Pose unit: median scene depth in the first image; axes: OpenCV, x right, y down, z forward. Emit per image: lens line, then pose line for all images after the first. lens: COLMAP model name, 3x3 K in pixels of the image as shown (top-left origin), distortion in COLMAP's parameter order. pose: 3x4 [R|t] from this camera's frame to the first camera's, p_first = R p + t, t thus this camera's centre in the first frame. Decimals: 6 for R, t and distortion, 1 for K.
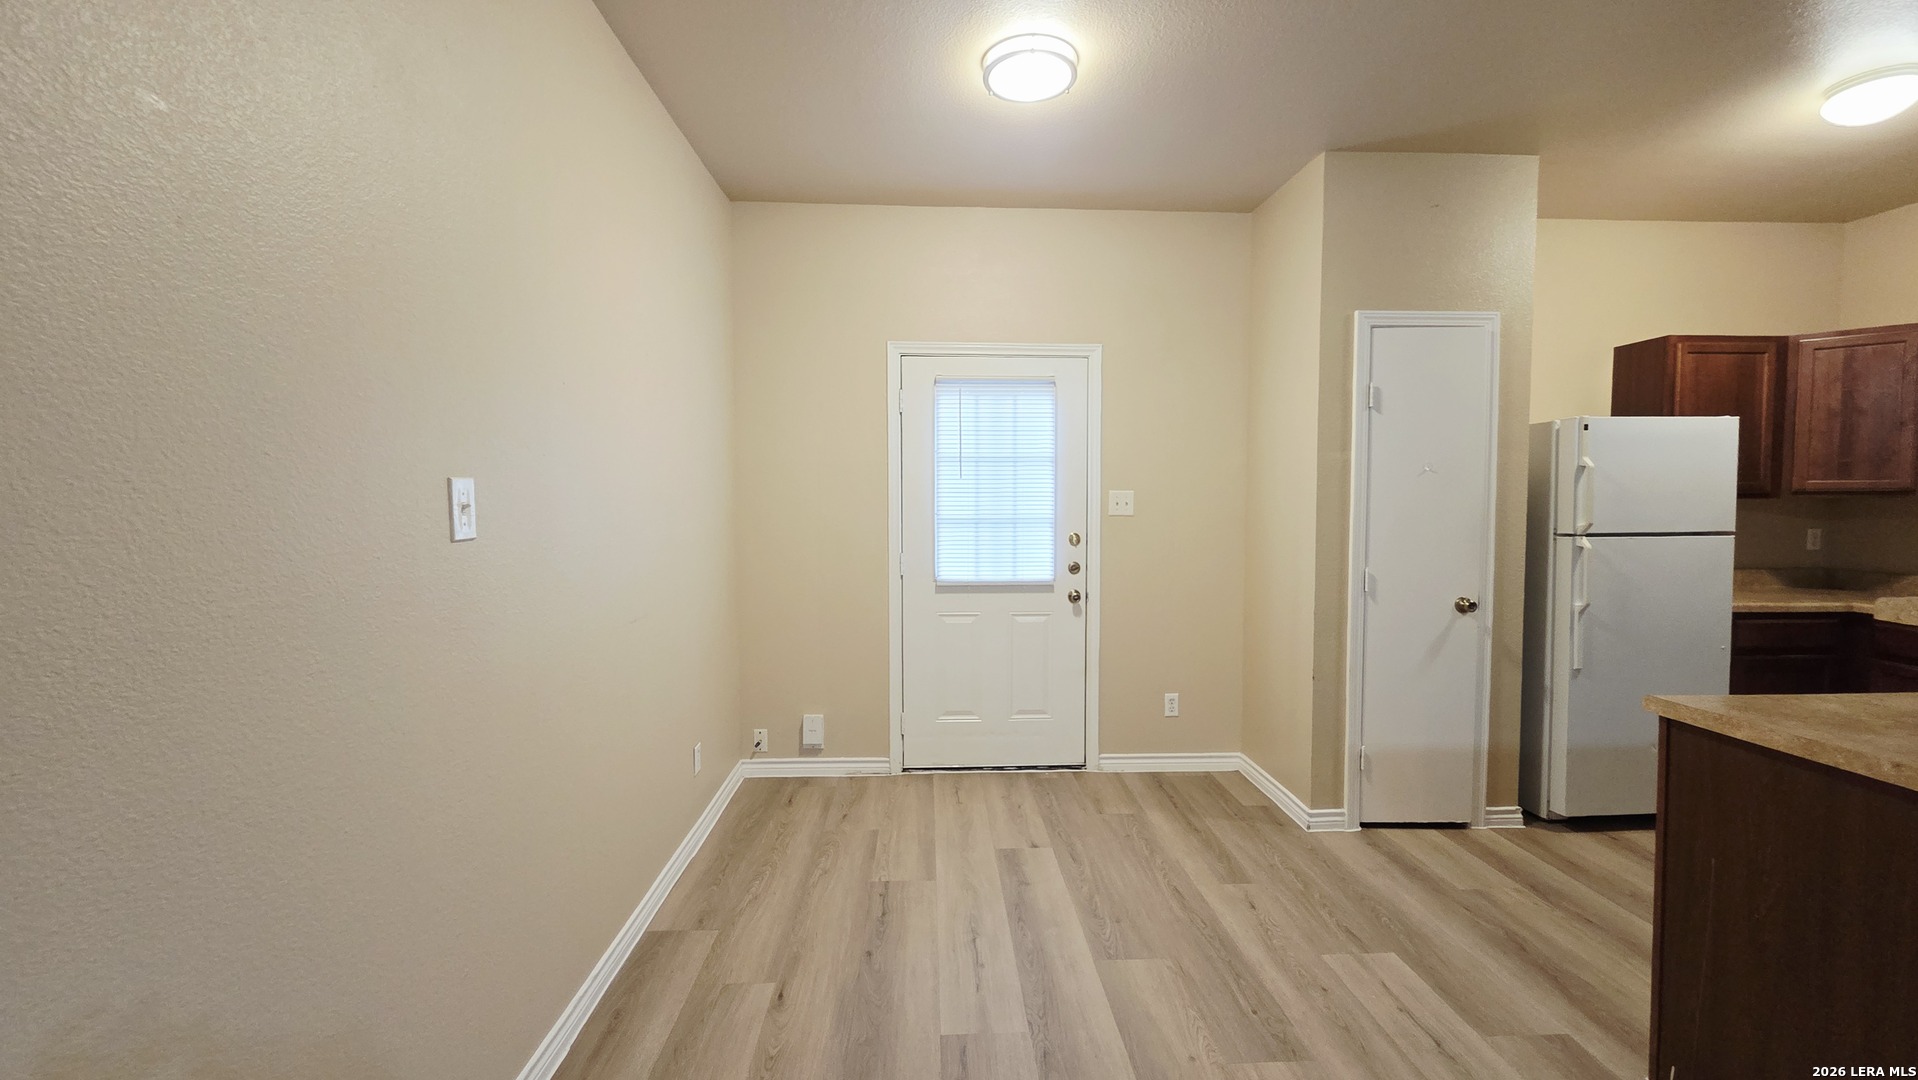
lens RADIAL K [[806.5, 0, 960.4], [0, 806.5, 545.0], [0, 0, 1]] dist [-0.001302, -0.000333]
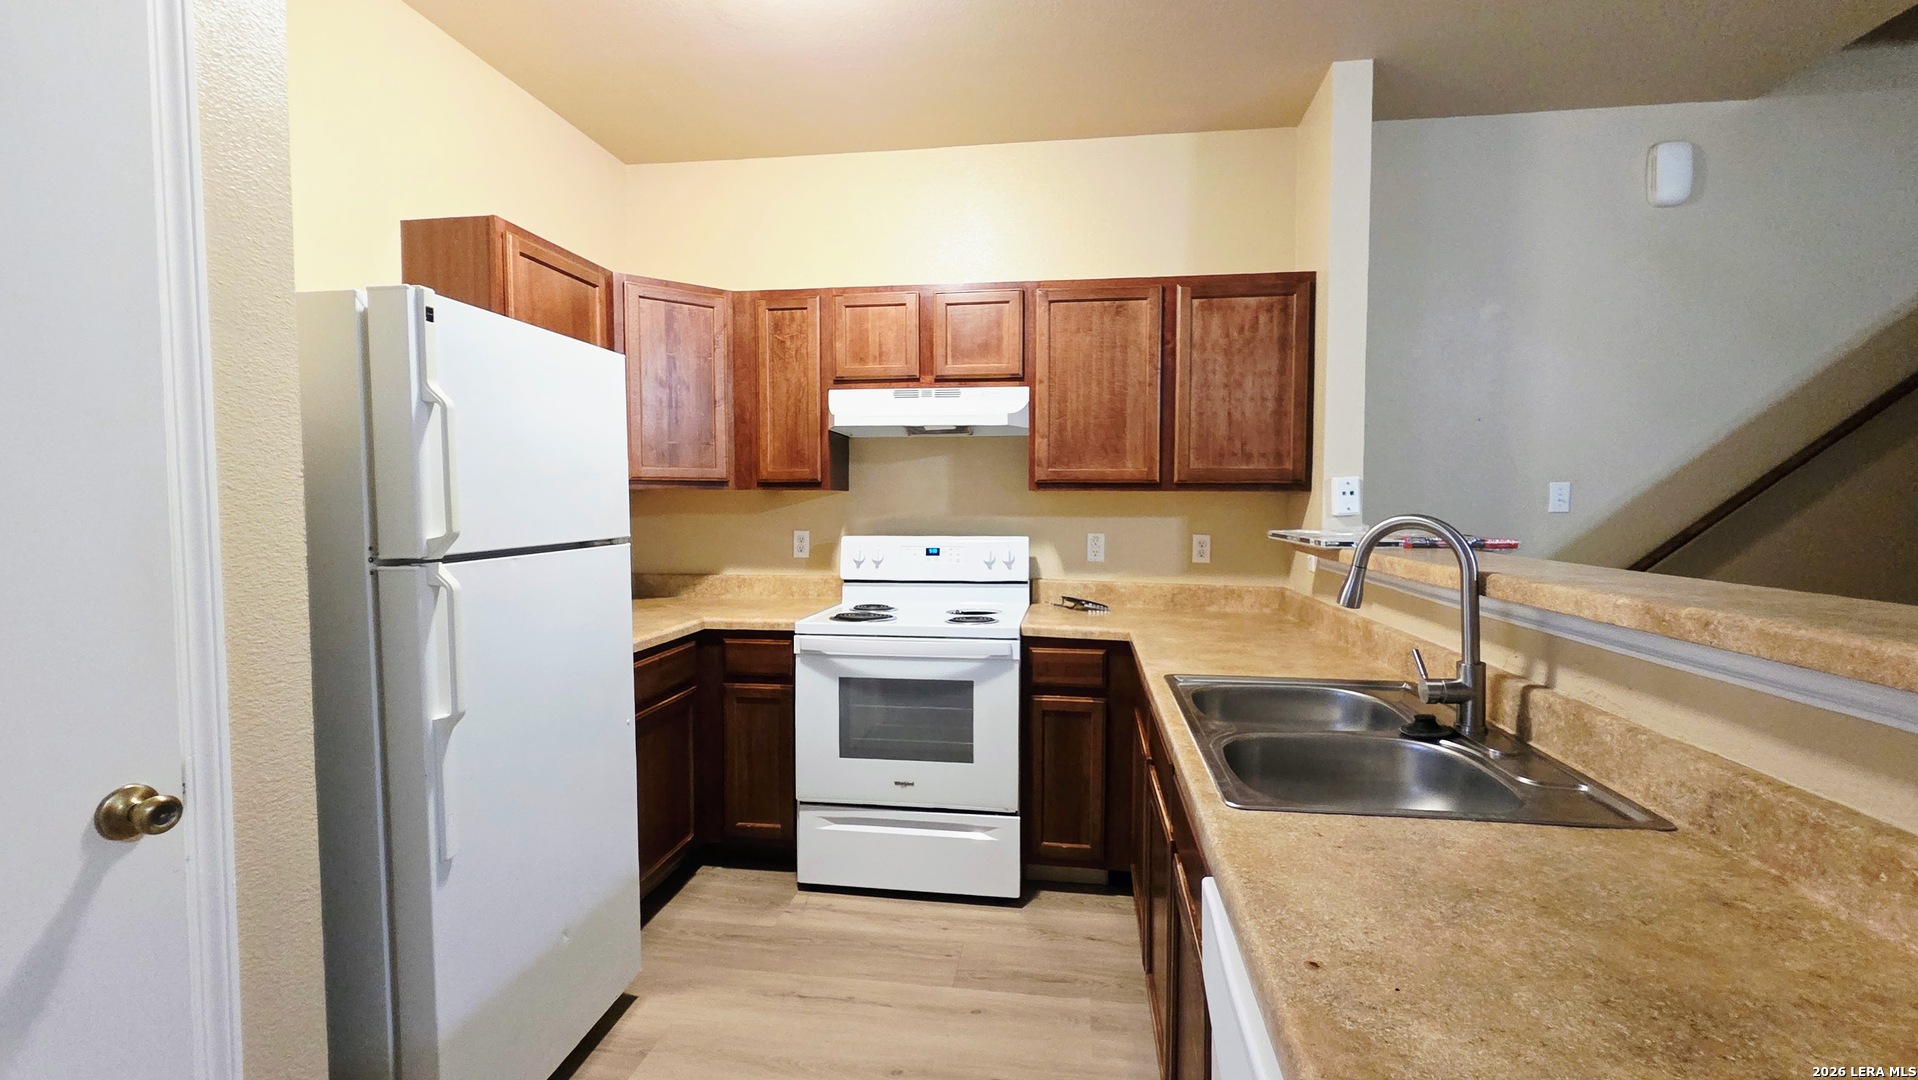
lens RADIAL K [[797.1, 0, 970.5], [0, 797.1, 535.1], [0, 0, 1]] dist [-0.000783, -0.000077]
pose [[0.171902, -0.039575, 0.984319, 0.380621], [0.053585, 0.998089, 0.030770, -0.022085], [-0.983656, 0.047455, 0.173695, 0.618624]]
